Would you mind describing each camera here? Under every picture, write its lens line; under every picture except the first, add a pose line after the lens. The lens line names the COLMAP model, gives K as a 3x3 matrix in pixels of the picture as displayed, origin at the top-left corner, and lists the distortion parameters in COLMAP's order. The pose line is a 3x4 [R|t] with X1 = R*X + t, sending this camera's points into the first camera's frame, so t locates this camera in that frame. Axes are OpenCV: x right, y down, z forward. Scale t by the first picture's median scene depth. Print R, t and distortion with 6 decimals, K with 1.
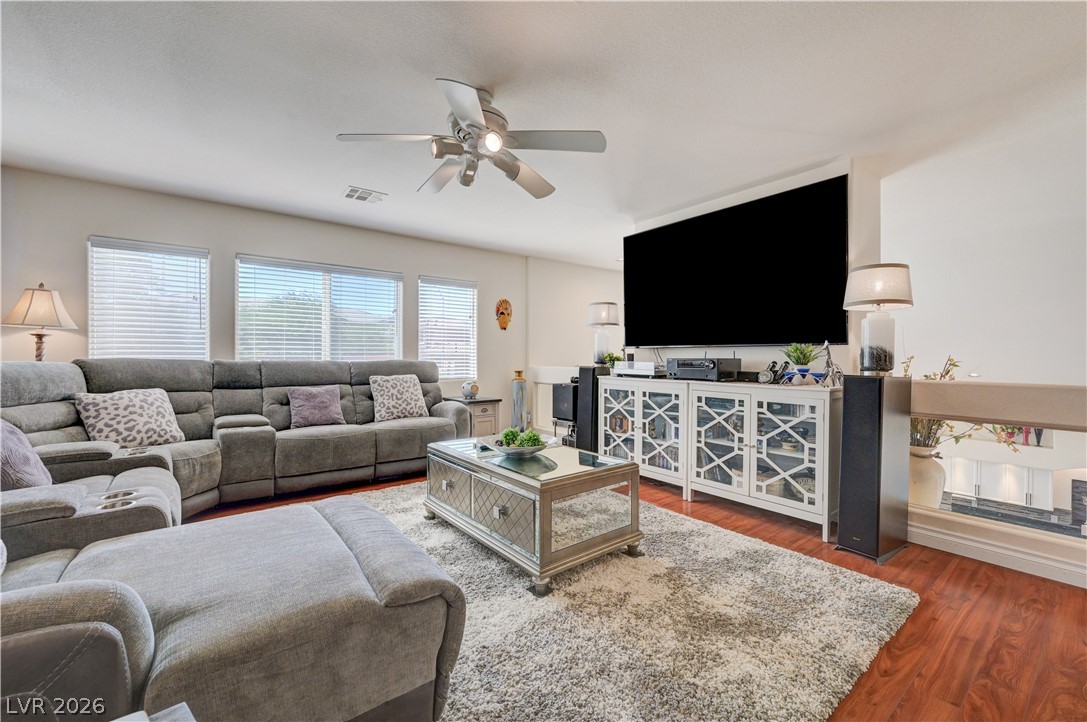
lens RADIAL K [[436.1, 0, 549.9], [0, 436.1, 360.2], [0, 0, 1]] dist [0.000942, 0.000254]
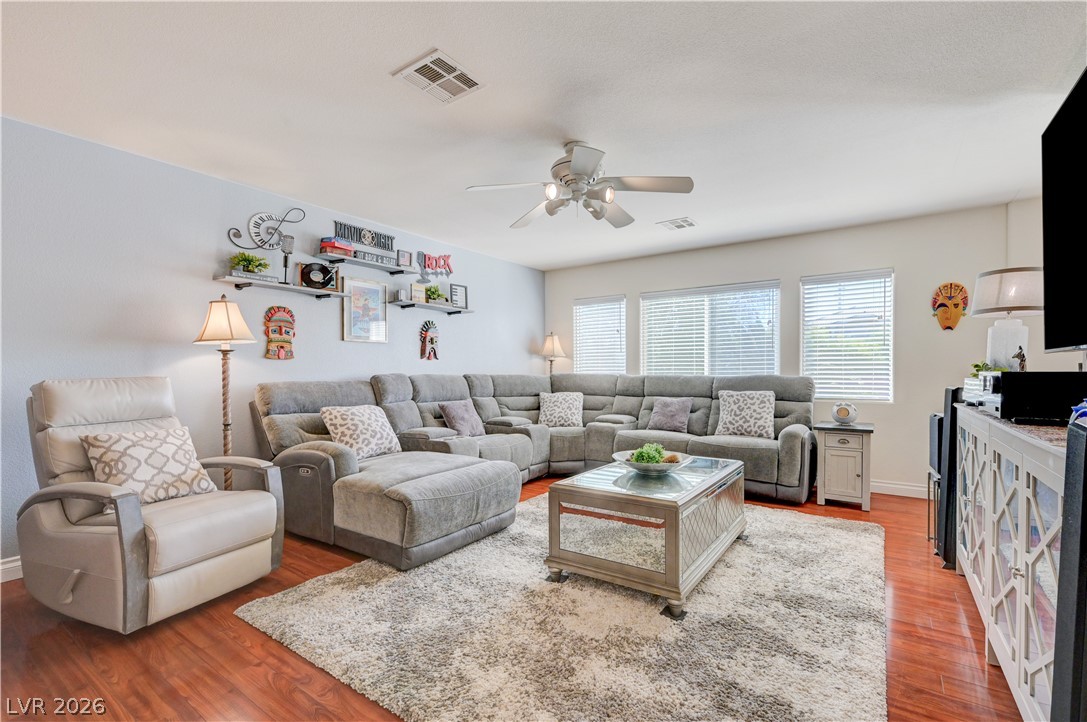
lens RADIAL K [[475.5, 0, 548.6], [0, 475.5, 370.3], [0, 0, 1]] dist [0.002738, 0.000242]
pose [[0.303992, -0.007357, -0.952646, 0.636395], [-0.005174, 0.999943, -0.009373, 0.001680], [0.952661, 0.007778, 0.303937, 0.336078]]
